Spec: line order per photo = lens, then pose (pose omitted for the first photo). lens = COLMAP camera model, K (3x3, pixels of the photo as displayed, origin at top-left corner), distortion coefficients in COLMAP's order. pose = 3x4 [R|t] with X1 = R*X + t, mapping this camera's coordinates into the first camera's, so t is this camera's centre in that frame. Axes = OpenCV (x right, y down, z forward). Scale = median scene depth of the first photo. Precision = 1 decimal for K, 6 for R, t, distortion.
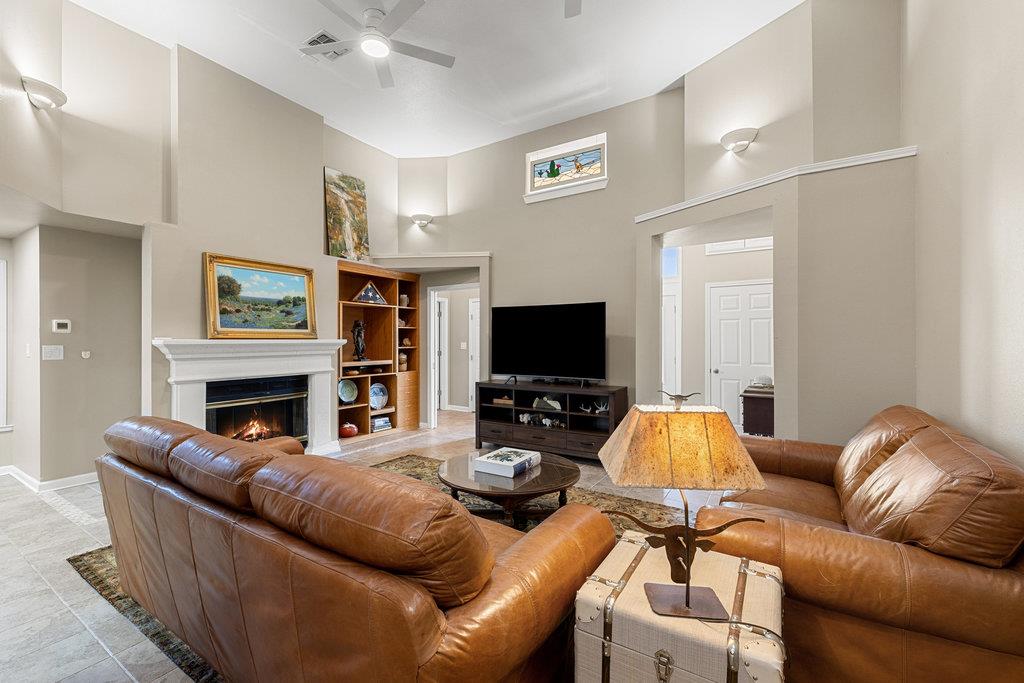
lens RADIAL K [[427.1, 0, 510.2], [0, 427.1, 340.7], [0, 0, 1]] dist [-0.001365, -0.000392]
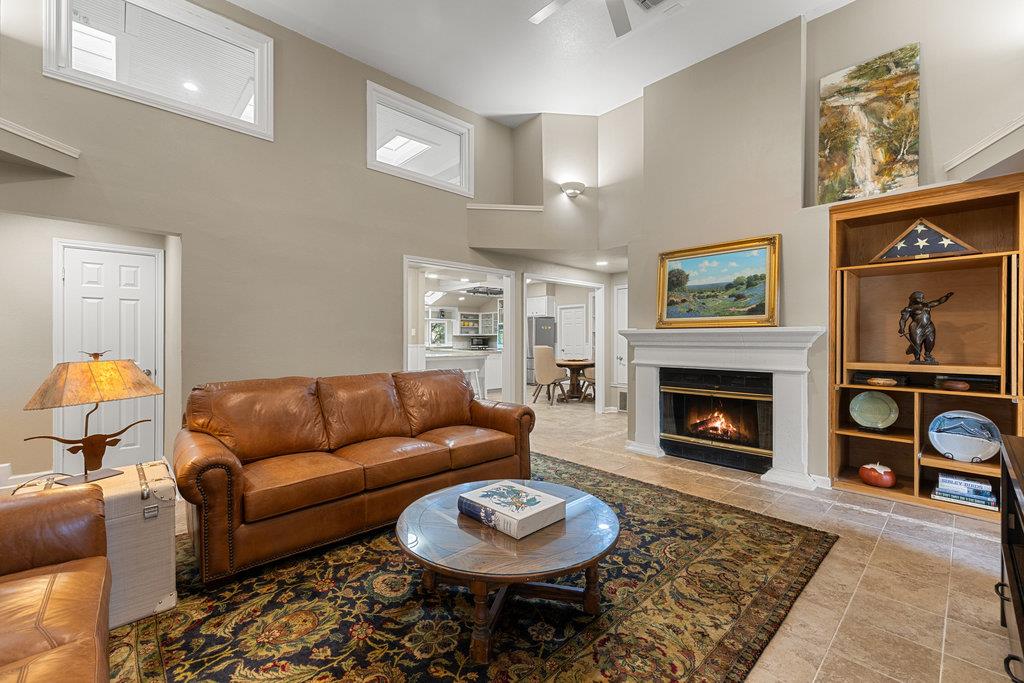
lens RADIAL K [[427.1, 0, 507.1], [0, 427.1, 338.3], [0, 0, 1]] dist [-0.001365, -0.000392]
pose [[-0.272705, 0.007333, -0.962070, 0.403094], [0.001766, 0.999973, 0.007122, 0.010482], [0.962096, 0.000243, -0.272711, 0.746149]]
